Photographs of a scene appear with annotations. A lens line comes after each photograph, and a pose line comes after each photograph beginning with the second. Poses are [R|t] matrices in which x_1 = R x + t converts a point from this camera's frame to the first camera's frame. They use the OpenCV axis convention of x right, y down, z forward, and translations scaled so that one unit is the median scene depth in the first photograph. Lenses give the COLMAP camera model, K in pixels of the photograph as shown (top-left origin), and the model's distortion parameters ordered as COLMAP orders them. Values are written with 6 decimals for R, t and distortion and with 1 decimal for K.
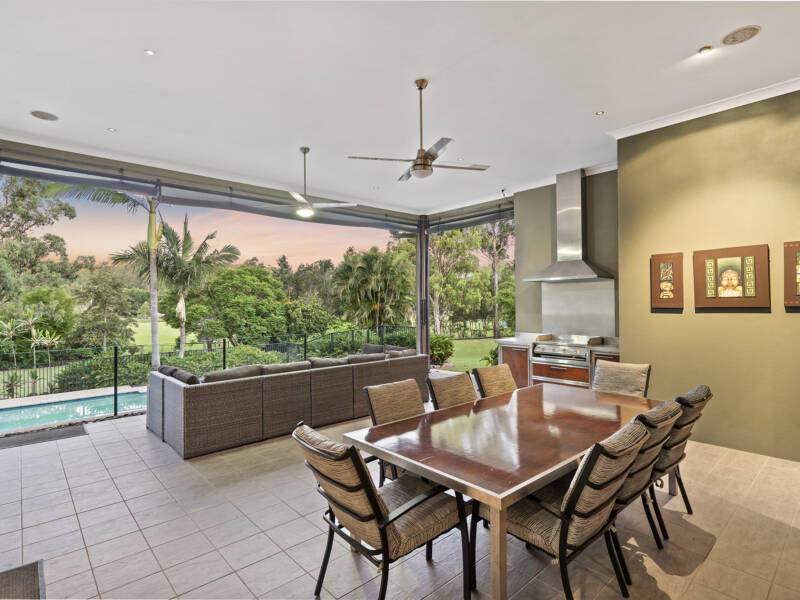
lens RADIAL K [[426.4, 0, 398.7], [0, 426.4, 297.3], [0, 0, 1]] dist [0.012324, 0.000440]
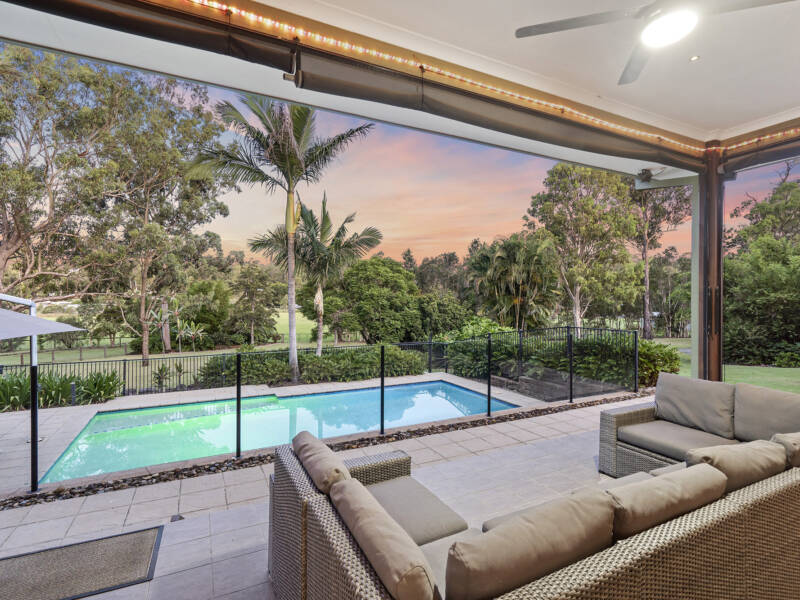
lens RADIAL K [[411.0, 0, 402.2], [0, 411.0, 297.5], [0, 0, 1]] dist [-0.003616, 0.003156]
pose [[0.966419, 0.010732, -0.256745, -0.106393], [-0.007301, 0.999871, 0.014311, 0.005926], [0.256866, -0.011956, 0.966373, 0.190976]]
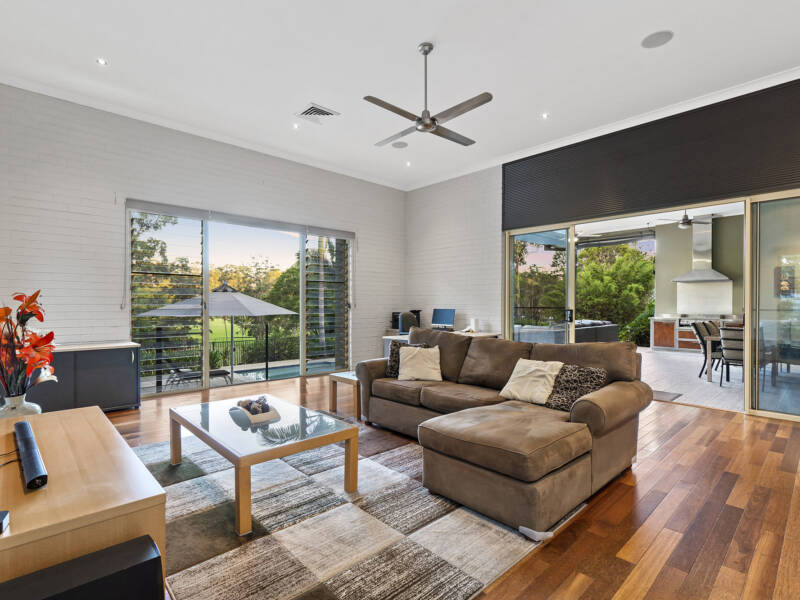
lens RADIAL K [[411.0, 0, 397.8], [0, 411.0, 305.7], [0, 0, 1]] dist [-0.003616, 0.003156]
pose [[0.999761, 0.013869, 0.016900, -0.298495], [-0.014106, 0.999803, 0.013950, 0.019193], [-0.016704, -0.014185, 0.999760, -0.212545]]
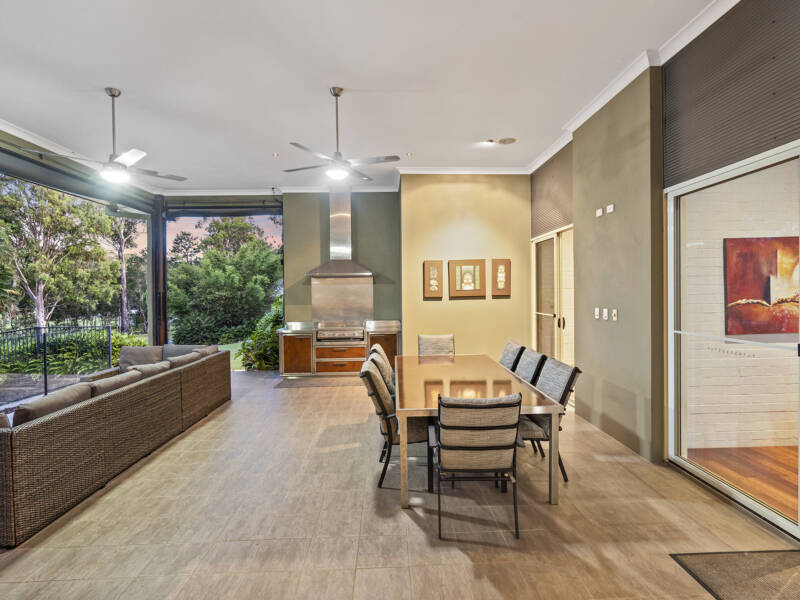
lens RADIAL K [[411.0, 0, 403.2], [0, 411.0, 295.1], [0, 0, 1]] dist [-0.003616, 0.003156]
pose [[0.643602, -0.004979, 0.765344, -0.139229], [-0.002275, 0.999962, 0.008419, 0.001462], [-0.765357, -0.007160, 0.643566, 0.044202]]
